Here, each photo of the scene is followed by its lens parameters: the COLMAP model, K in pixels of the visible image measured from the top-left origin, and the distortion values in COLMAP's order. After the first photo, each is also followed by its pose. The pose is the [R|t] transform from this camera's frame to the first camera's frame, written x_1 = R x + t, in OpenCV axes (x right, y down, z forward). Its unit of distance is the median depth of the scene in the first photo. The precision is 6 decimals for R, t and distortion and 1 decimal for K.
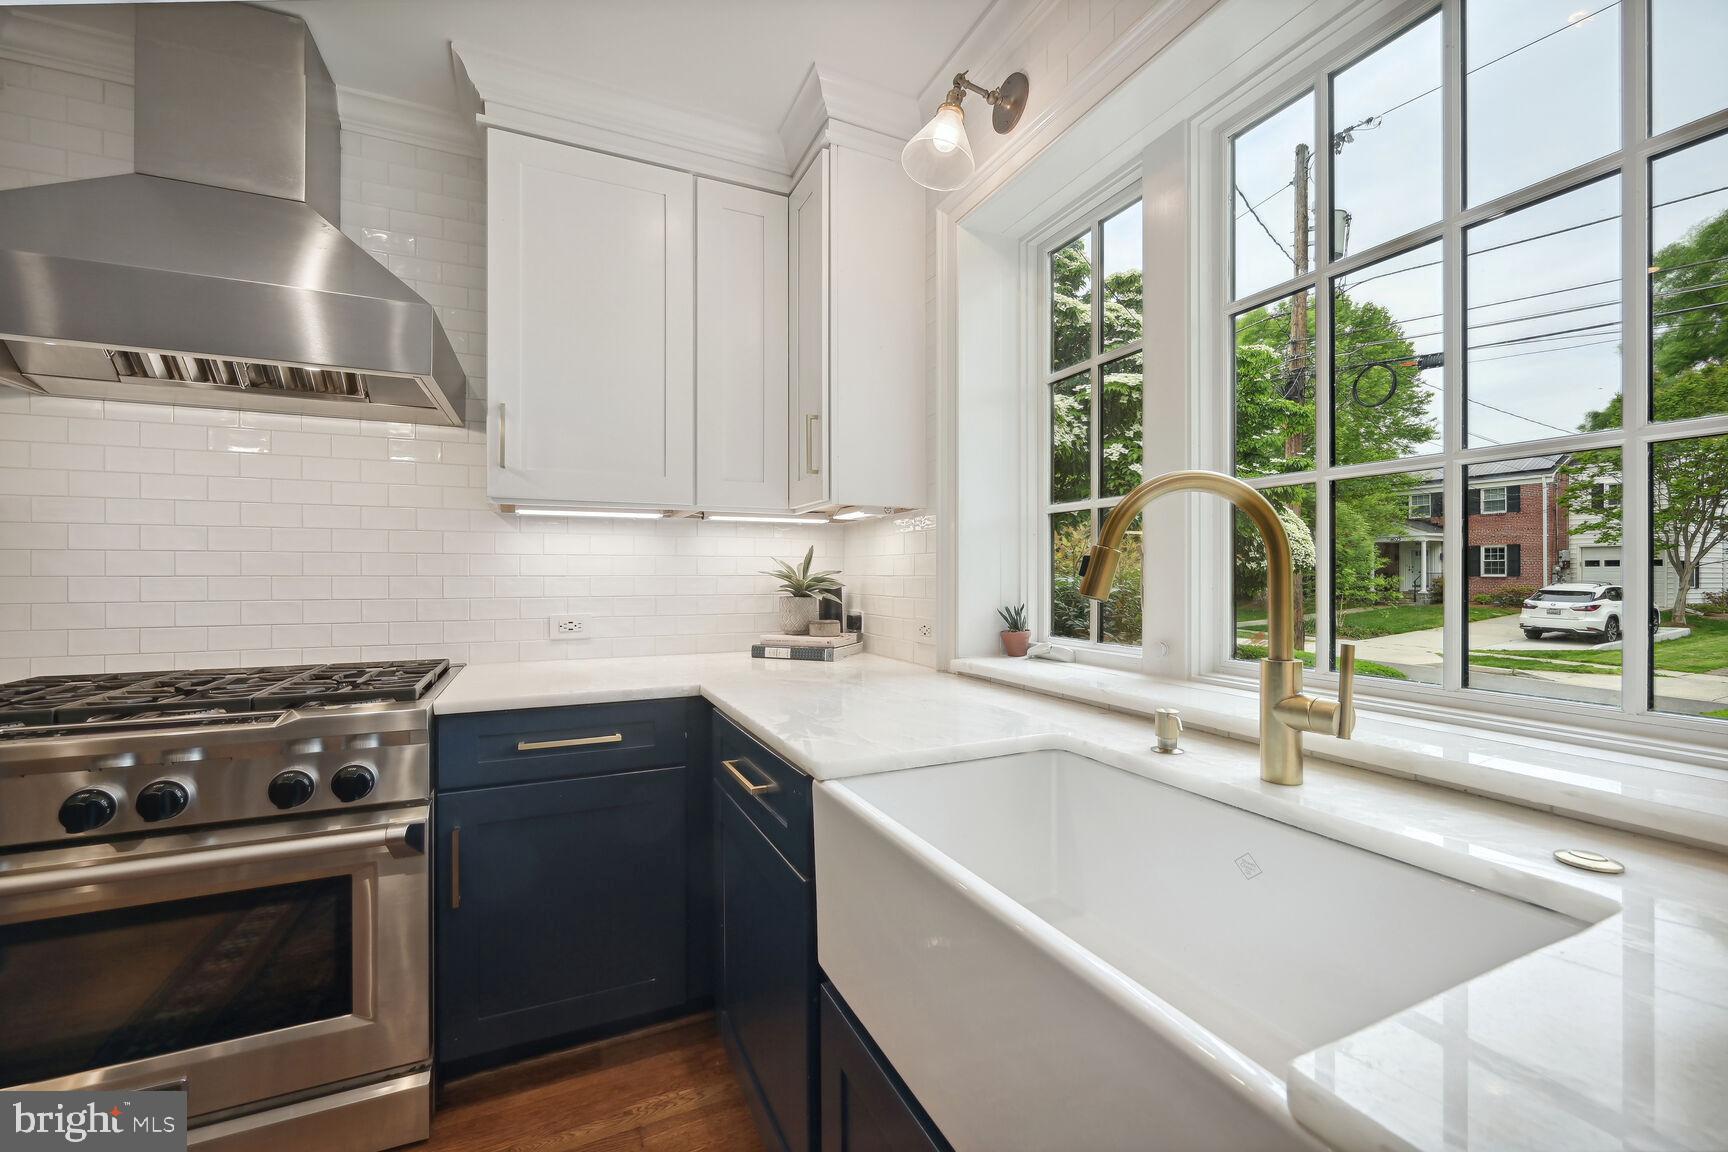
lens RADIAL K [[697.2, 0, 868.2], [0, 697.2, 559.5], [0, 0, 1]] dist [0.001779, 0.000138]
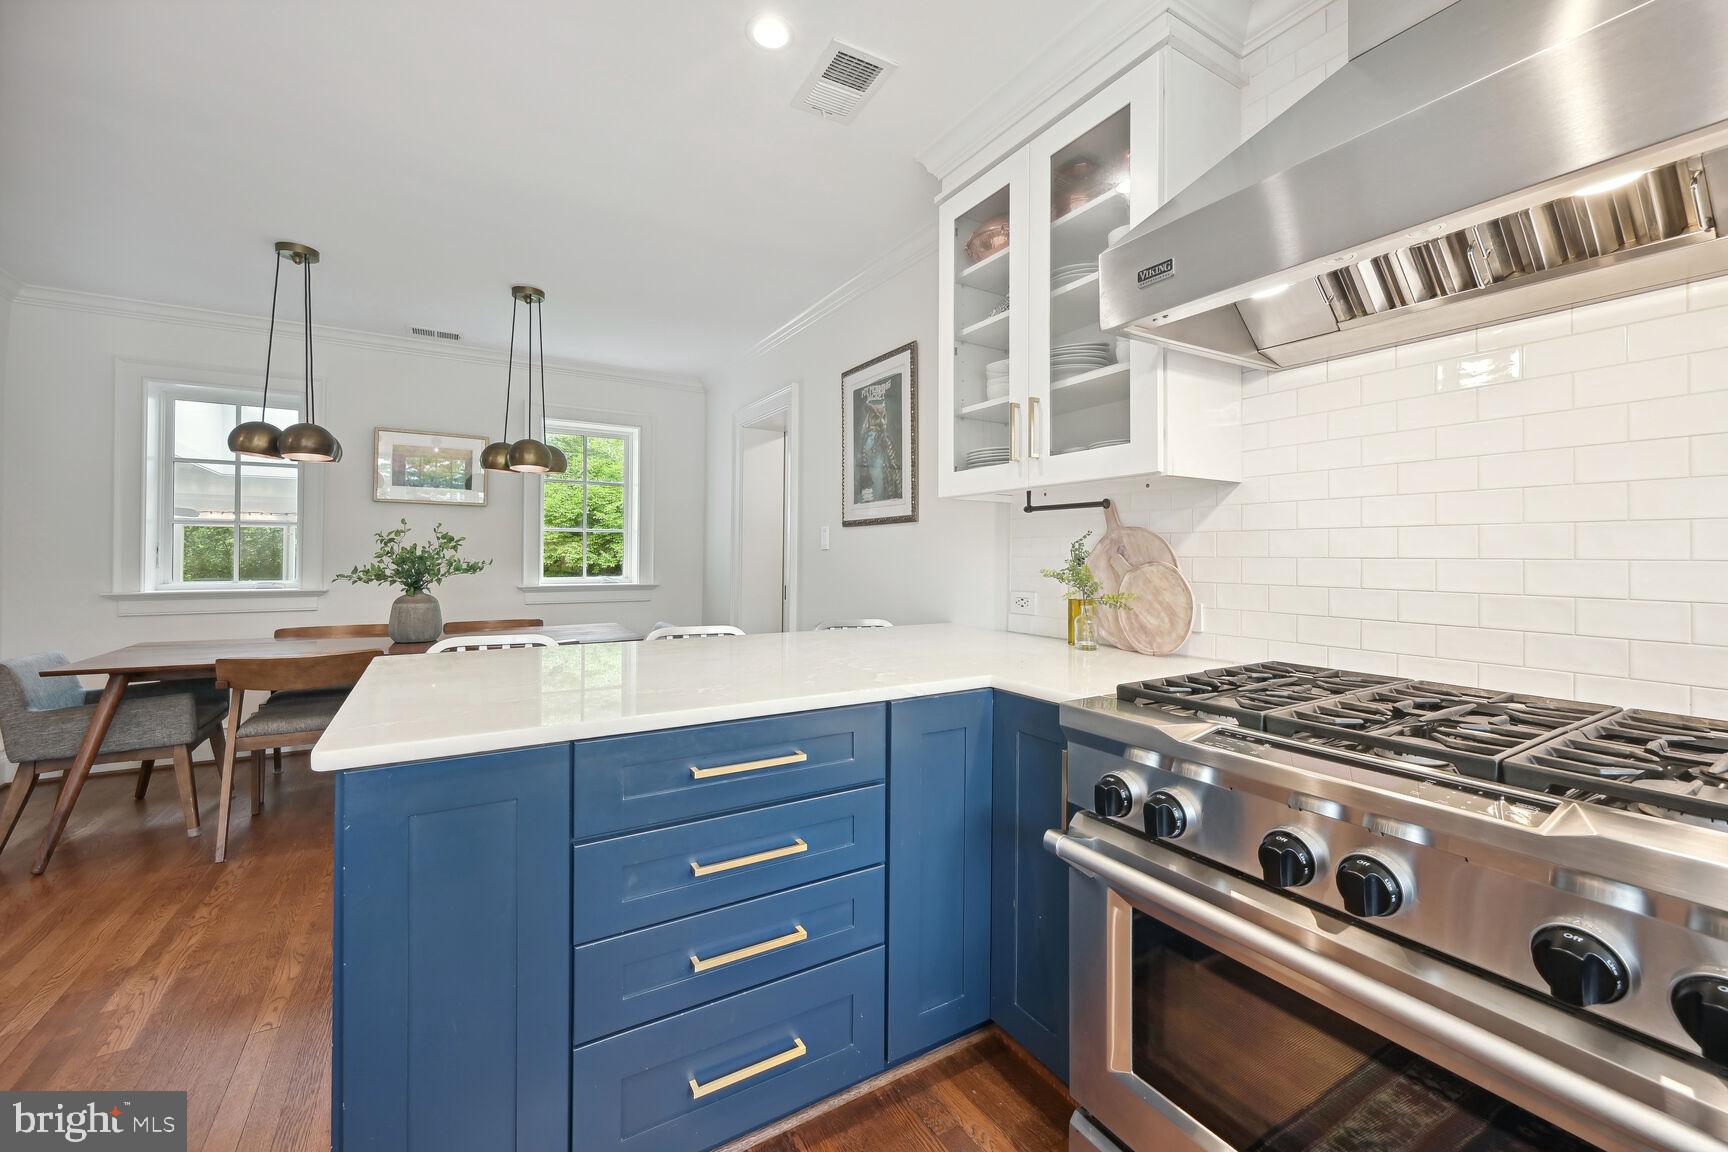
lens RADIAL K [[697.2, 0, 868.2], [0, 697.2, 559.5], [0, 0, 1]] dist [0.001779, 0.000138]
pose [[0.118662, 0.006148, -0.992916, -0.308185], [0.010902, 0.999912, 0.007495, 0.013765], [0.992875, -0.011714, 0.118585, 0.343255]]
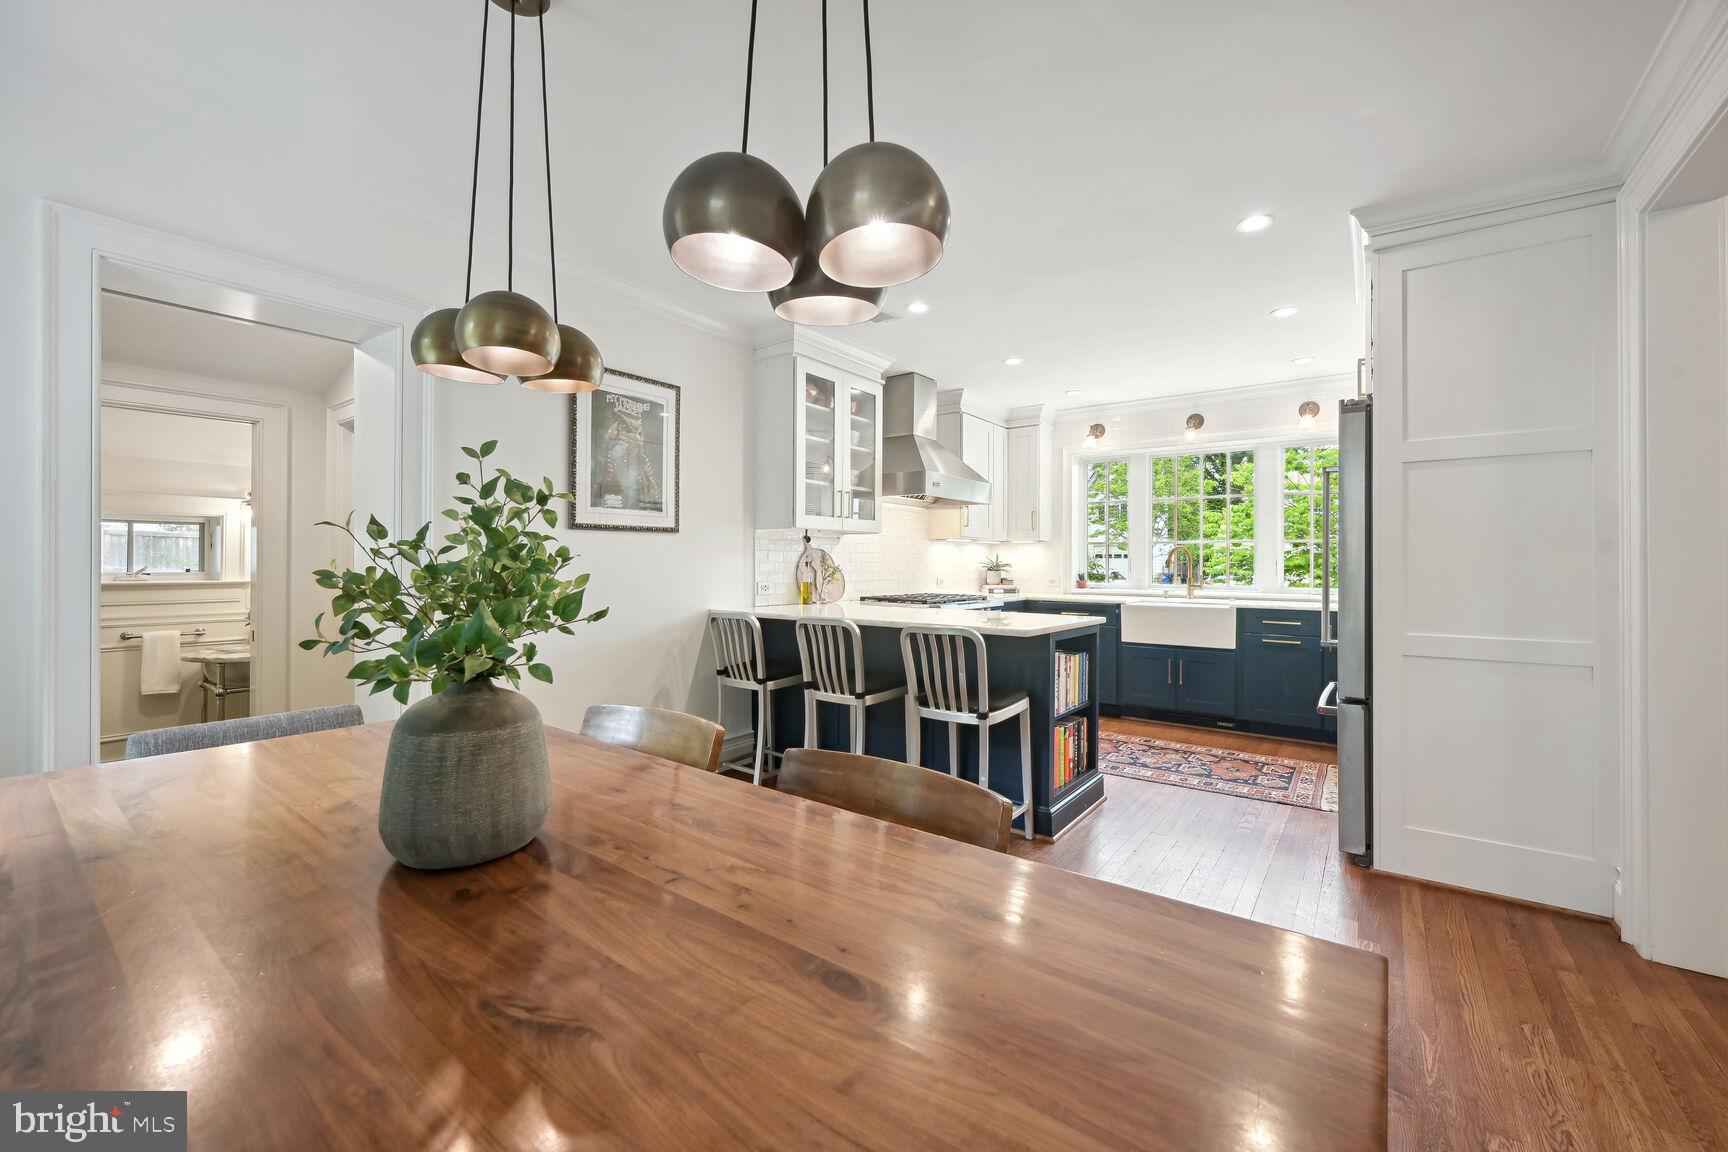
lens RADIAL K [[697.2, 0, 868.2], [0, 697.2, 559.5], [0, 0, 1]] dist [0.001779, 0.000138]
pose [[0.875875, 0.009841, 0.482439, -2.739944], [-0.020013, 0.999673, 0.015943, -0.036081], [-0.482124, -0.023619, 0.875785, -1.653649]]
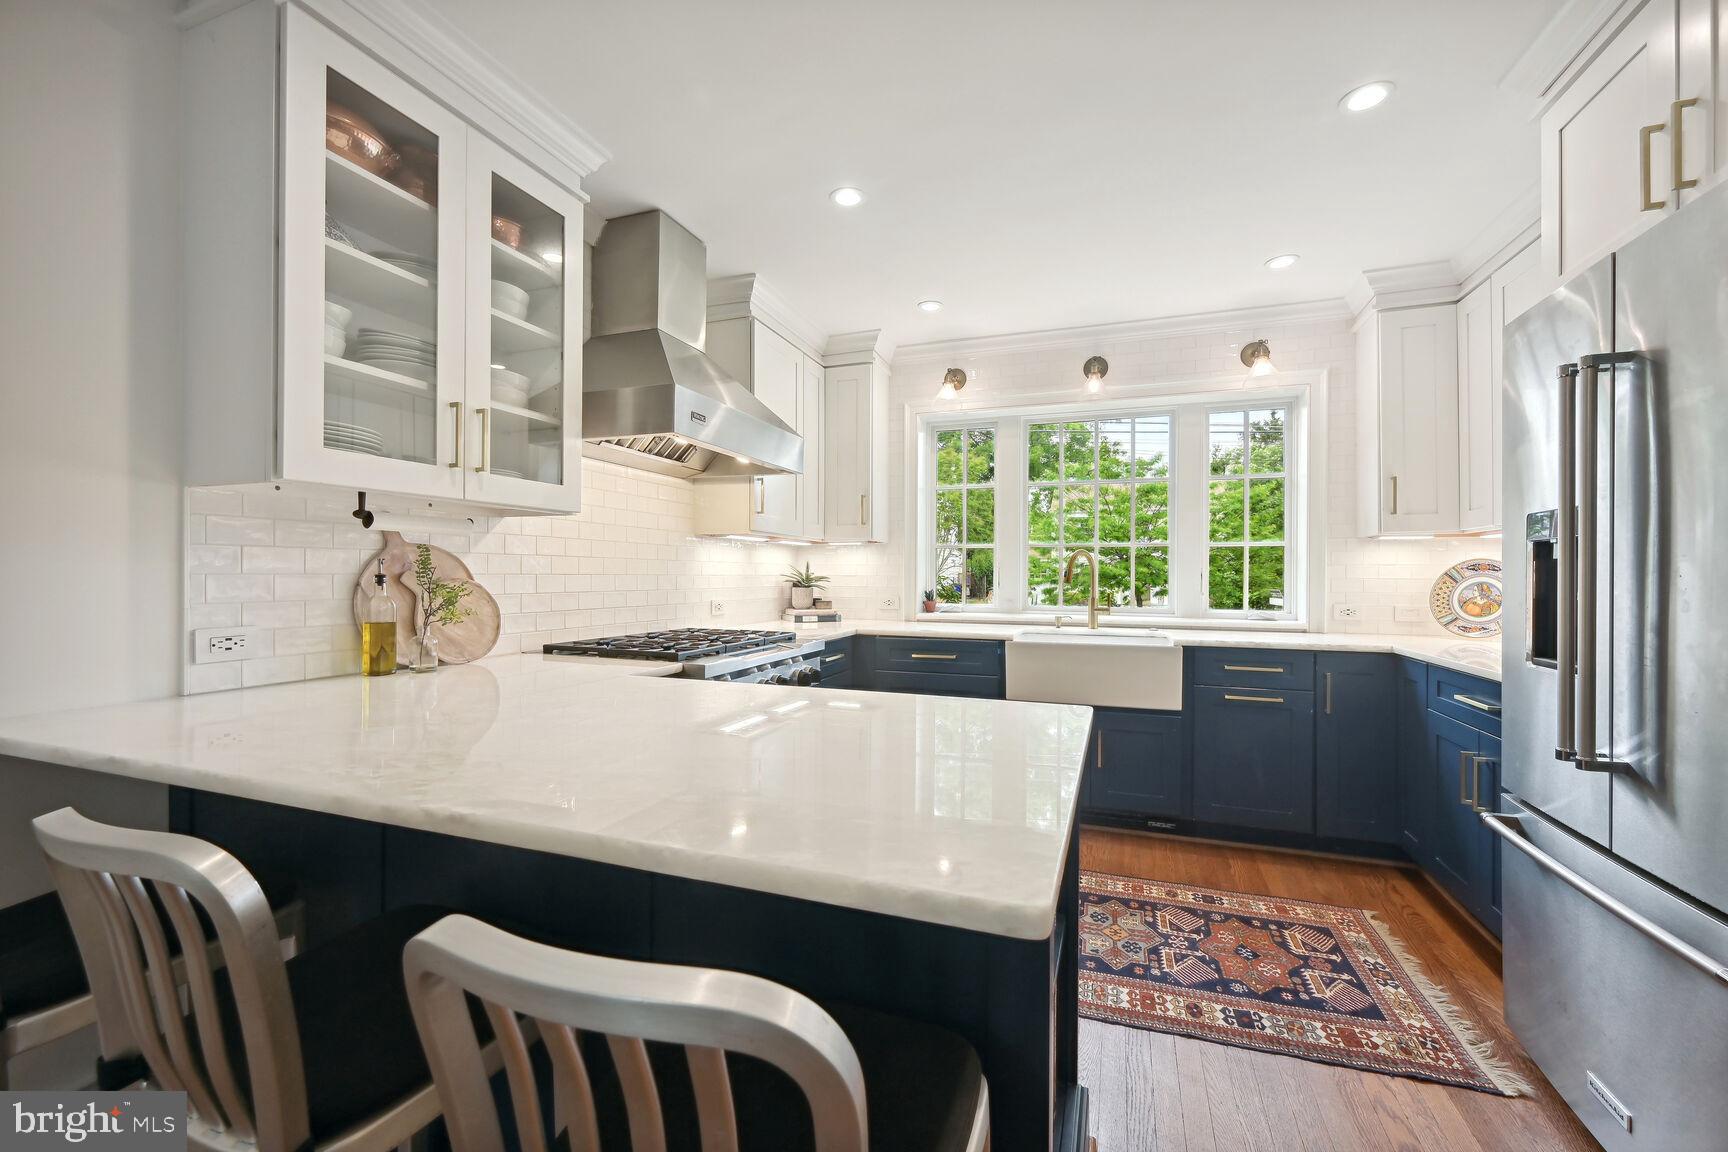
lens RADIAL K [[697.2, 0, 868.2], [0, 697.2, 559.5], [0, 0, 1]] dist [0.001779, 0.000138]
pose [[0.700102, 0.021837, 0.713709, -1.875348], [-0.023672, 0.999693, -0.007366, -0.012624], [-0.713650, -0.011738, 0.700404, -0.510218]]
